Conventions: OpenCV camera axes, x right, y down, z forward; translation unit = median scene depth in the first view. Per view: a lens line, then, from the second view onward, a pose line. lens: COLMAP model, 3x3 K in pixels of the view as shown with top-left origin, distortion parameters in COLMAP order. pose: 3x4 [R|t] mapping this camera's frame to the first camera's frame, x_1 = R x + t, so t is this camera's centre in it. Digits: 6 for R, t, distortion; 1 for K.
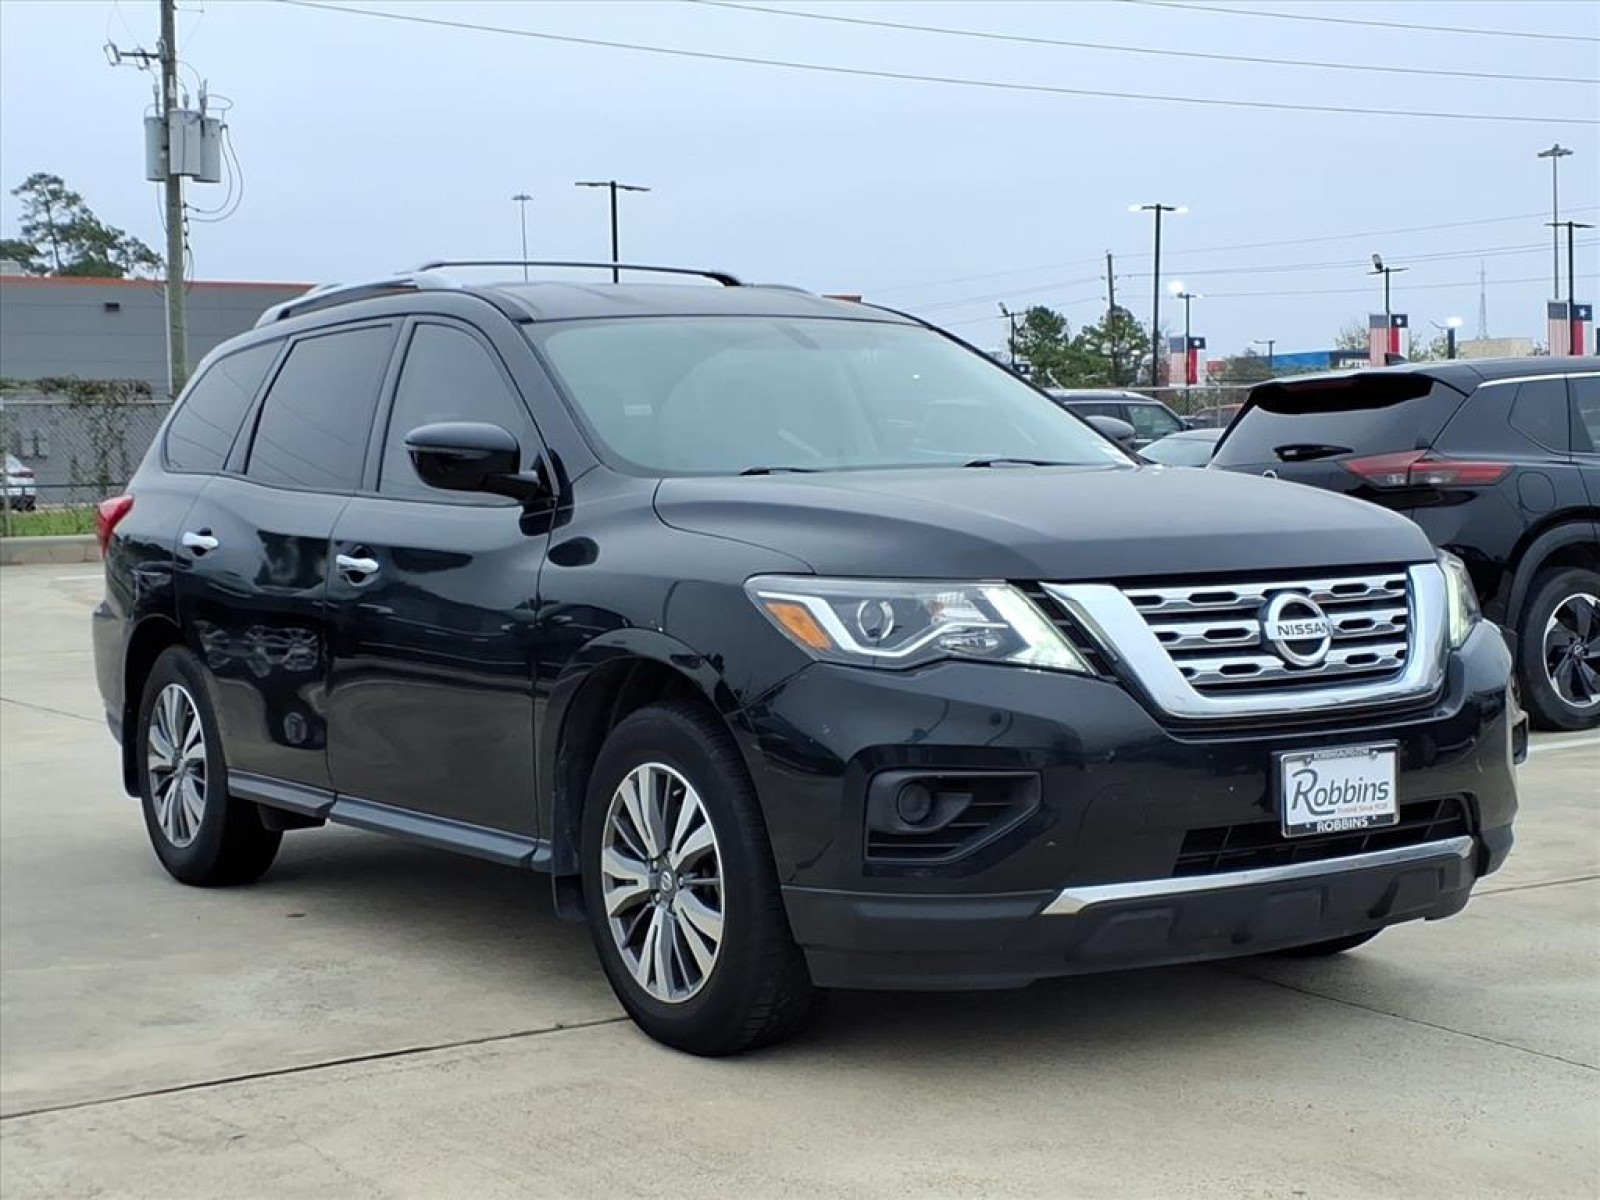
lens RADIAL K [[2473.6, 0, 771.3], [0, 2473.6, 604.4], [0, 0, 1]] dist [0.305835, -1.015569]
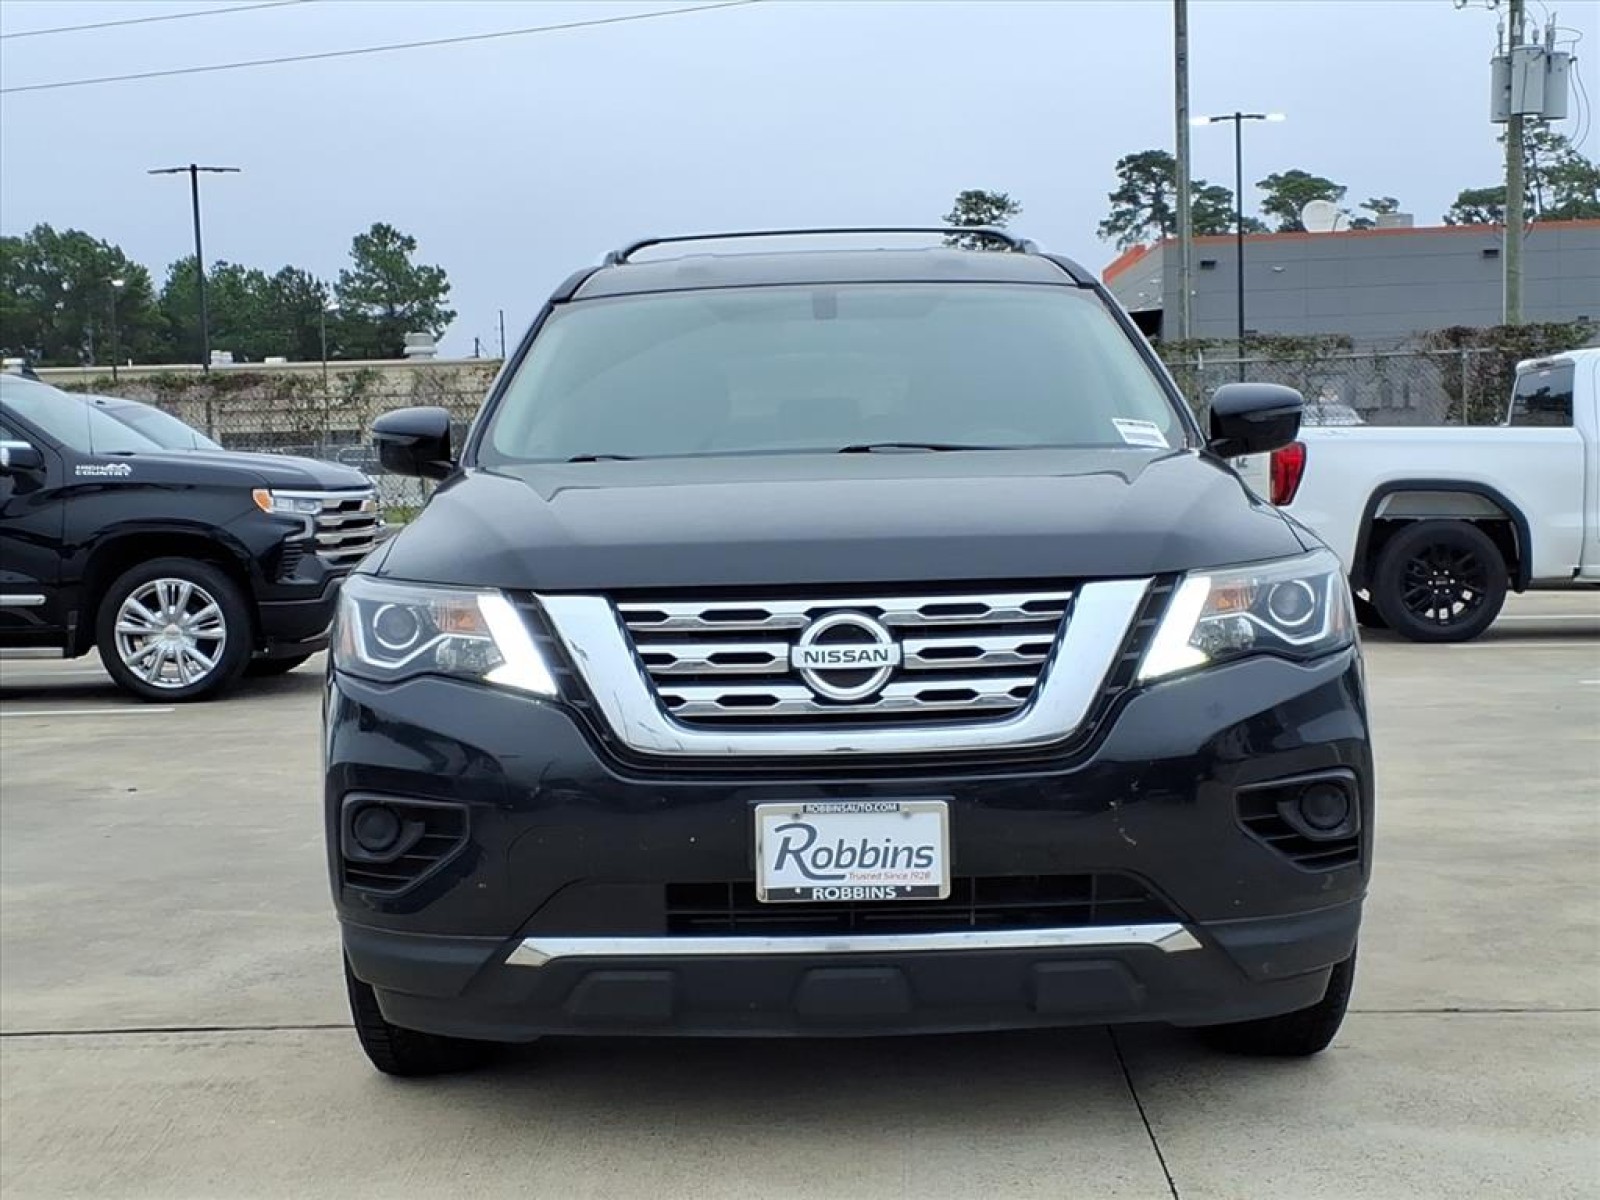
lens RADIAL K [[2473.6, 0, 771.3], [0, 2473.6, 604.4], [0, 0, 1]] dist [0.305835, -1.015569]
pose [[0.831154, 0.033583, -0.555027, 0.650244], [-0.021872, 0.999377, 0.027715, -0.029943], [0.555612, -0.010896, 0.831370, 0.296424]]
